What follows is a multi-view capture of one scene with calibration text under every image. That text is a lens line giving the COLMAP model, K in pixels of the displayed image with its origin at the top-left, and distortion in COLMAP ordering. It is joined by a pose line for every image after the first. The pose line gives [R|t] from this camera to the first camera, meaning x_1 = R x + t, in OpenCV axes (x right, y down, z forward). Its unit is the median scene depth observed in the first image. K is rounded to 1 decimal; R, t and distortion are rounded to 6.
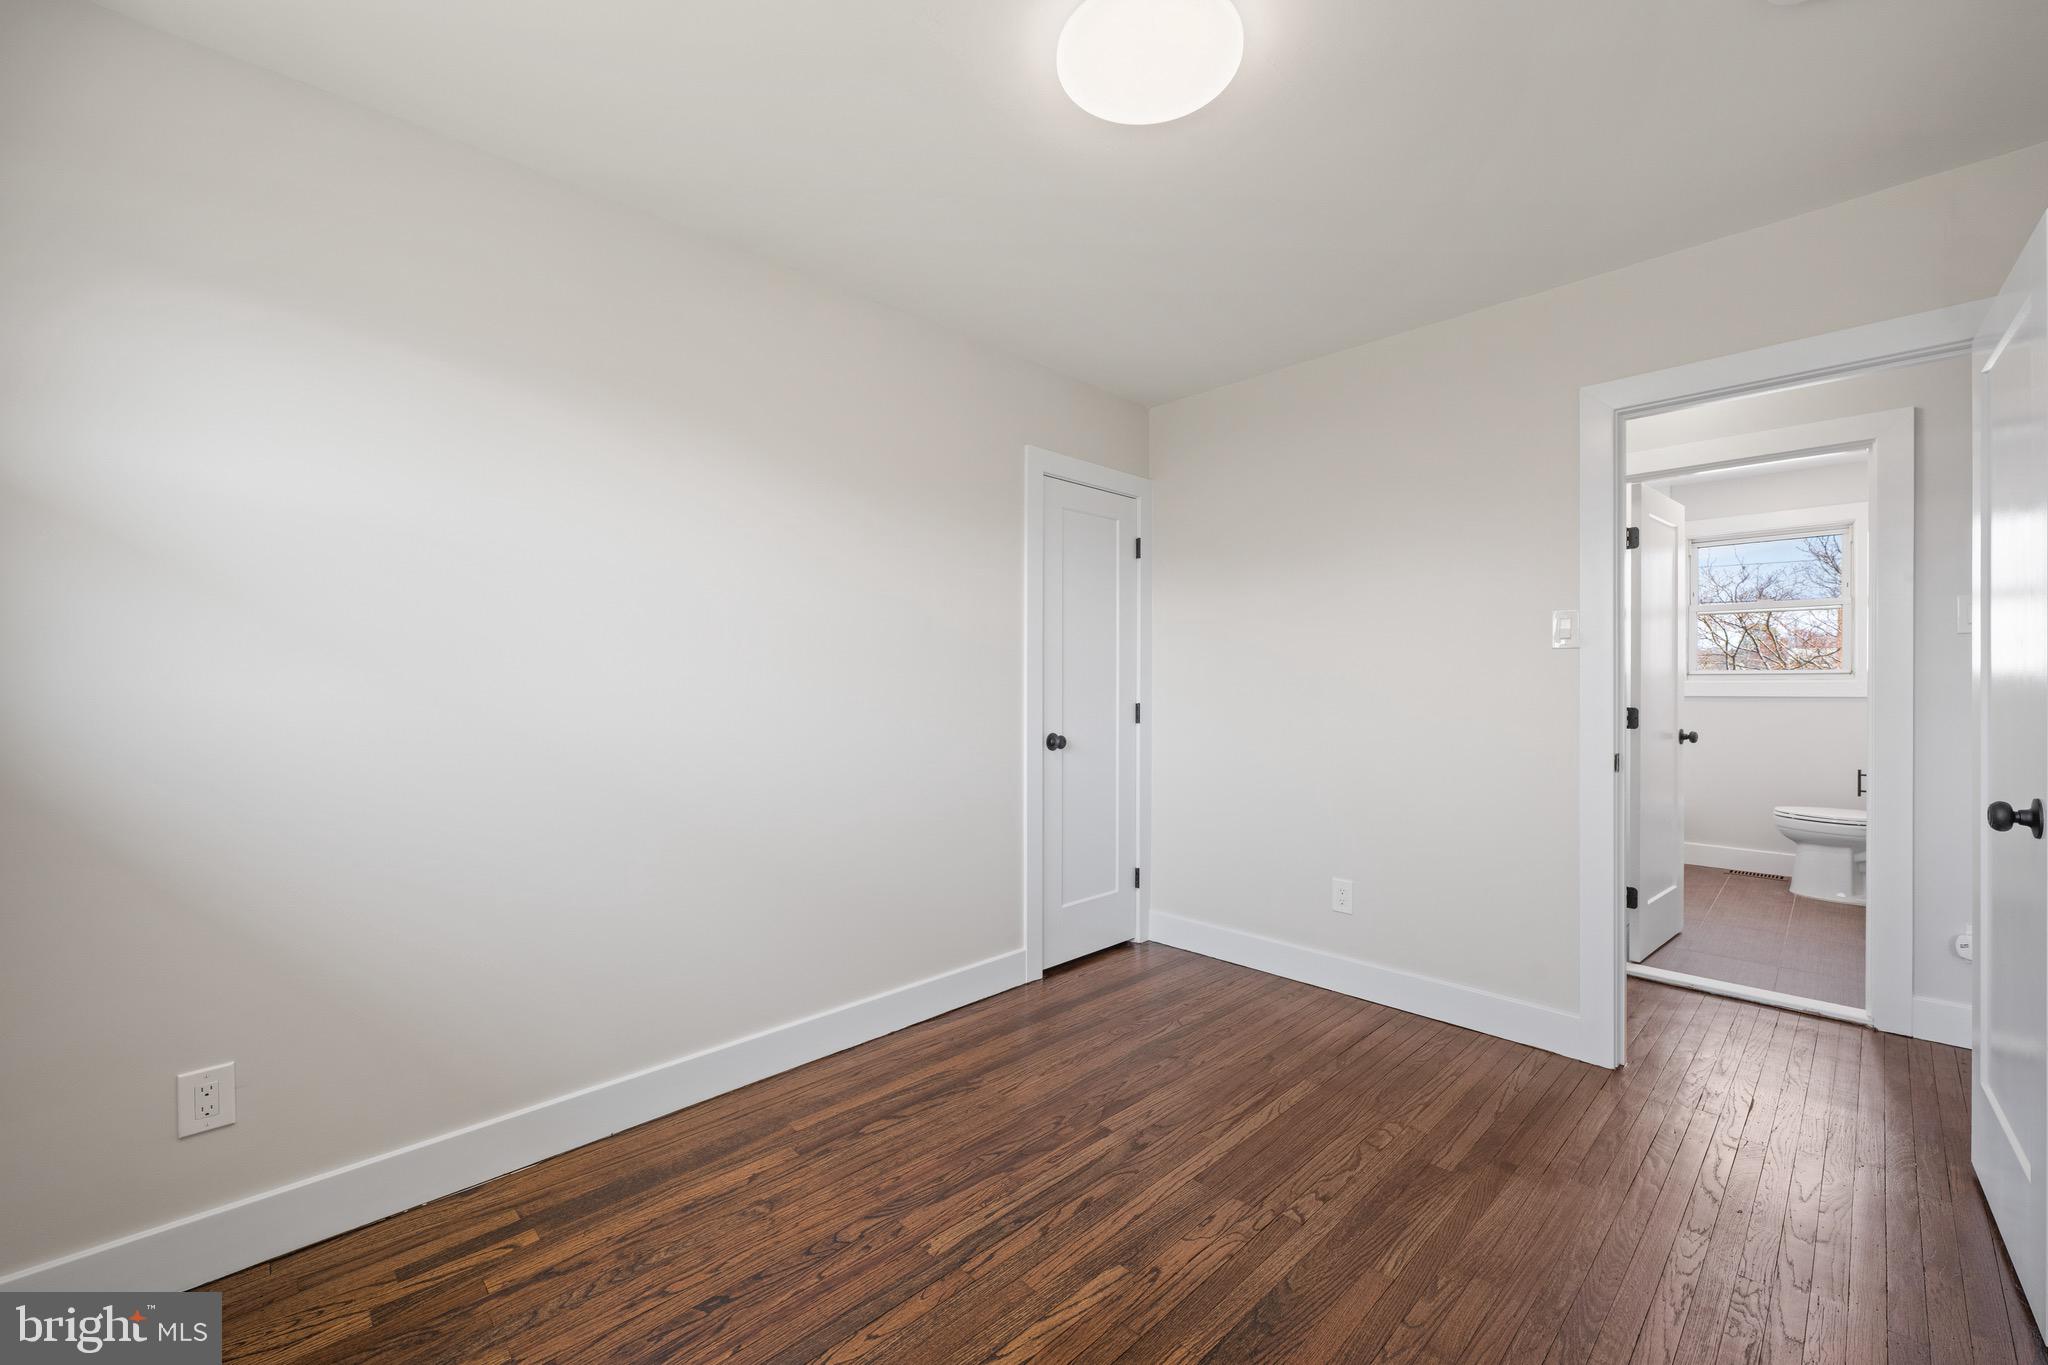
lens RADIAL K [[832.7, 0, 1039.2], [0, 832.7, 682.3], [0, 0, 1]] dist [-0.002988, 0.000025]
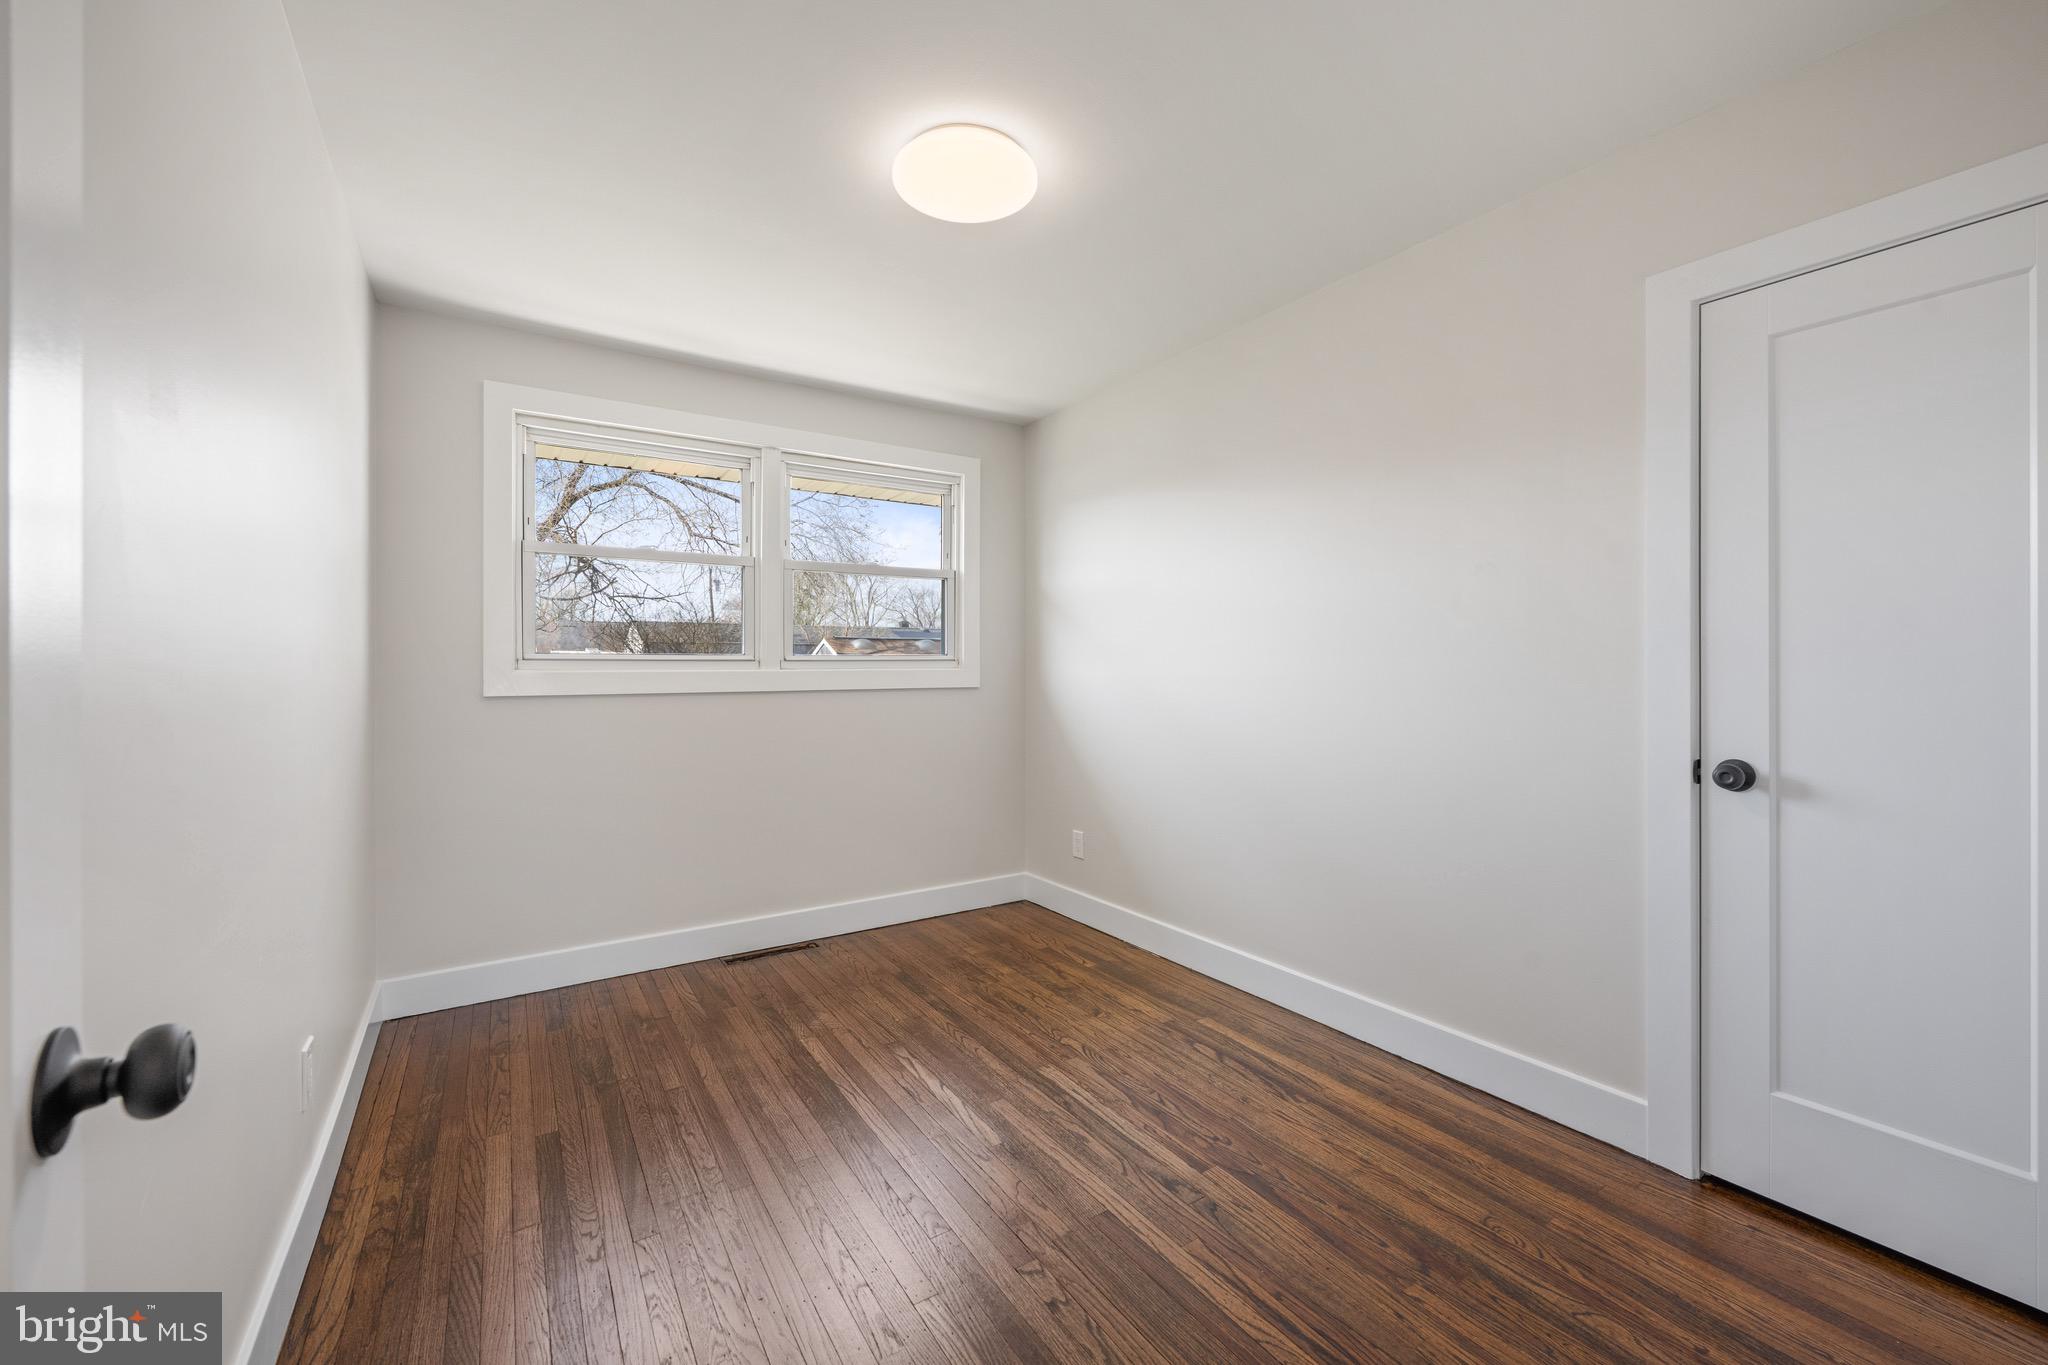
lens RADIAL K [[832.7, 0, 1024.6], [0, 832.7, 664.7], [0, 0, 1]] dist [-0.002988, 0.000025]
pose [[-0.214343, -0.000632, -0.976758, 1.013326], [0.001914, 0.999998, -0.001067, -0.006834], [0.976757, -0.002098, -0.214341, 1.015446]]
